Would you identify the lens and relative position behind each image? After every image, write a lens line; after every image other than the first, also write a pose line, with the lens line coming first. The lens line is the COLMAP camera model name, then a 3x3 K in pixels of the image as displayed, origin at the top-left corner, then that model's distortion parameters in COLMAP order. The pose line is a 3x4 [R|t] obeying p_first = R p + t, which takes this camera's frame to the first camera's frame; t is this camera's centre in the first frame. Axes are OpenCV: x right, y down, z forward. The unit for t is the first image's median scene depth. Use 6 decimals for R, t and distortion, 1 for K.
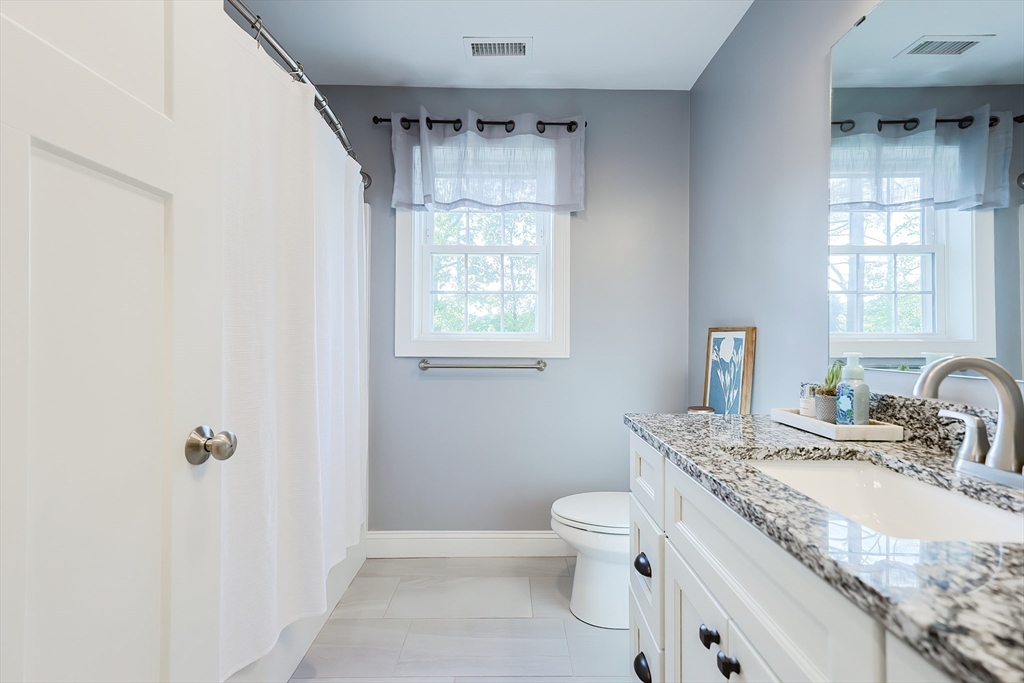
lens RADIAL K [[431.7, 0, 517.1], [0, 431.7, 338.1], [0, 0, 1]] dist [0.004354, 0.000136]
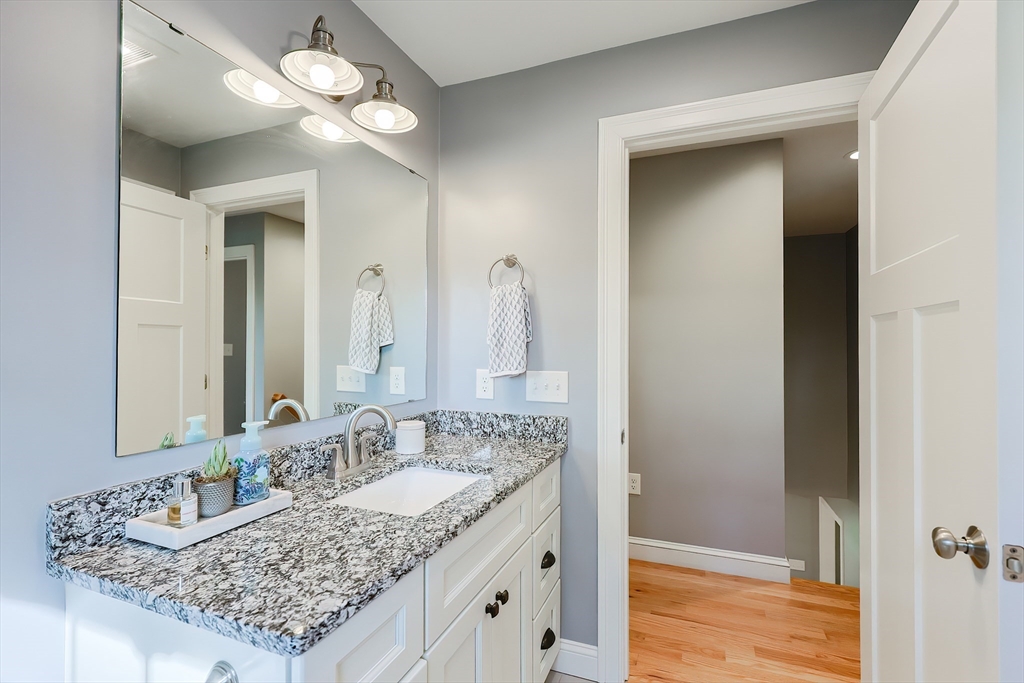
lens RADIAL K [[431.7, 0, 517.1], [0, 431.7, 338.1], [0, 0, 1]] dist [0.004354, 0.000136]
pose [[-0.907268, 0.002821, 0.420543, -0.145088], [-0.003359, 0.999897, -0.013955, -0.117986], [-0.420539, -0.014074, -0.907165, 1.336372]]
